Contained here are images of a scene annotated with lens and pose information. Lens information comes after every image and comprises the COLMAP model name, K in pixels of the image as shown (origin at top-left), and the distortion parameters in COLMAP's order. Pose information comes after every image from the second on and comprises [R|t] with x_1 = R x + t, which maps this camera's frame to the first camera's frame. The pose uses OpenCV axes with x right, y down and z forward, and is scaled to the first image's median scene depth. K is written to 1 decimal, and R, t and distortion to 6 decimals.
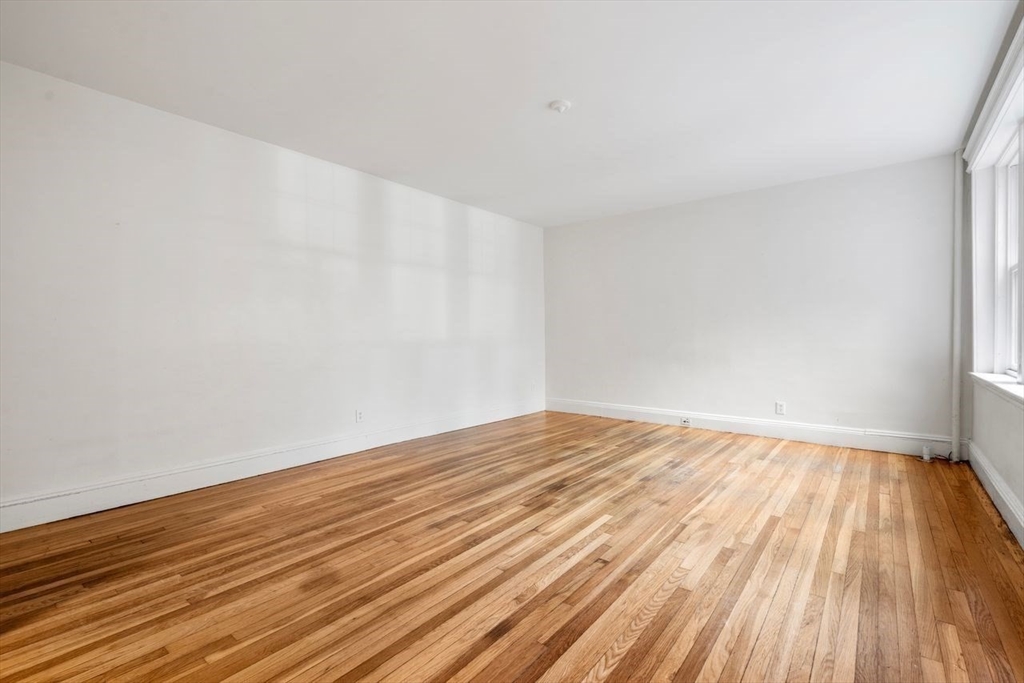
lens RADIAL K [[457.4, 0, 530.3], [0, 457.4, 342.1], [0, 0, 1]] dist [-0.001407, -0.000029]
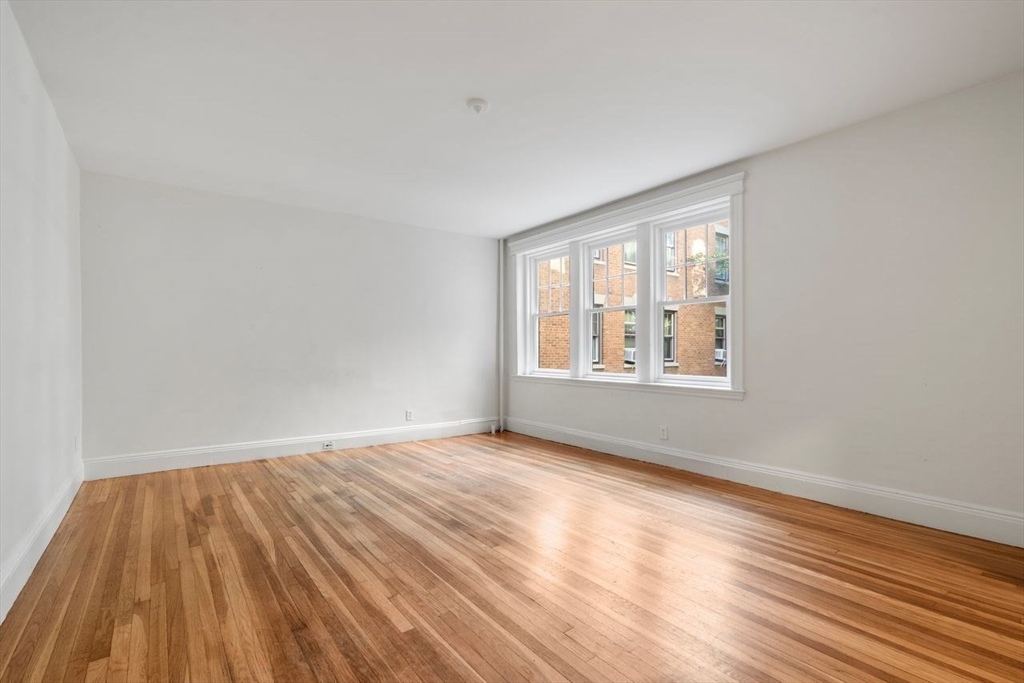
lens RADIAL K [[458.4, 0, 506.6], [0, 458.4, 351.5], [0, 0, 1]] dist [-0.000087, 0.000571]
pose [[0.276279, 0.004104, 0.961069, -1.135527], [0.011816, 0.999901, -0.007667, -0.014756], [-0.961005, 0.013474, 0.276203, 0.967394]]
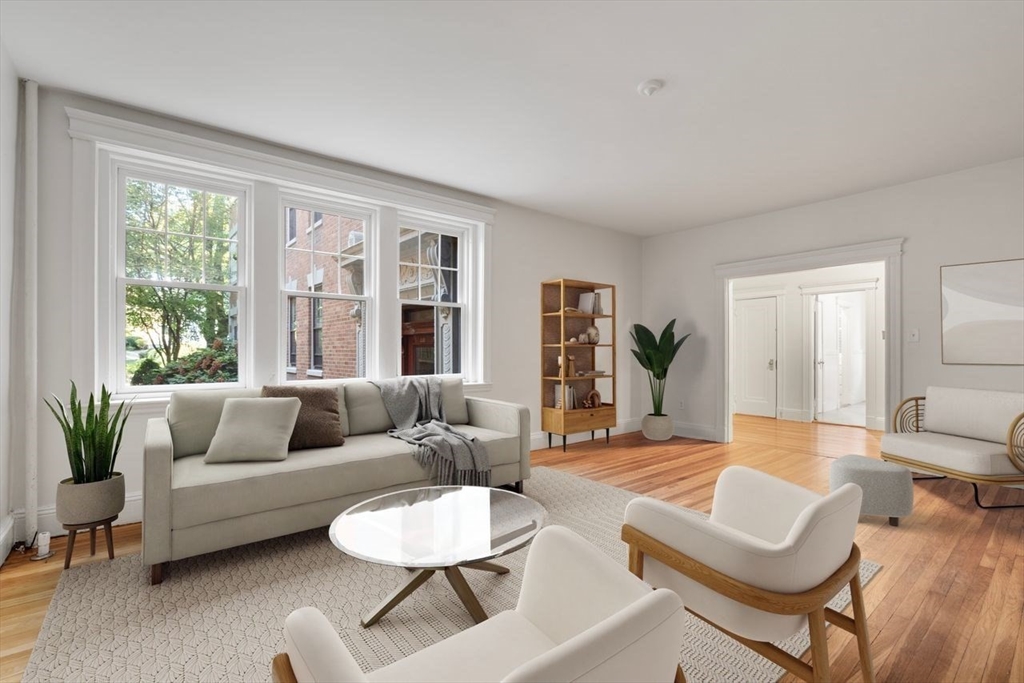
lens RADIAL K [[458.4, 0, 506.6], [0, 458.4, 351.5], [0, 0, 1]] dist [-0.000087, 0.000571]
pose [[-0.968195, 0.005063, 0.250144, 0.163518], [0.008563, 0.999880, 0.012905, -0.046125], [-0.250048, 0.014636, -0.968123, 2.671594]]
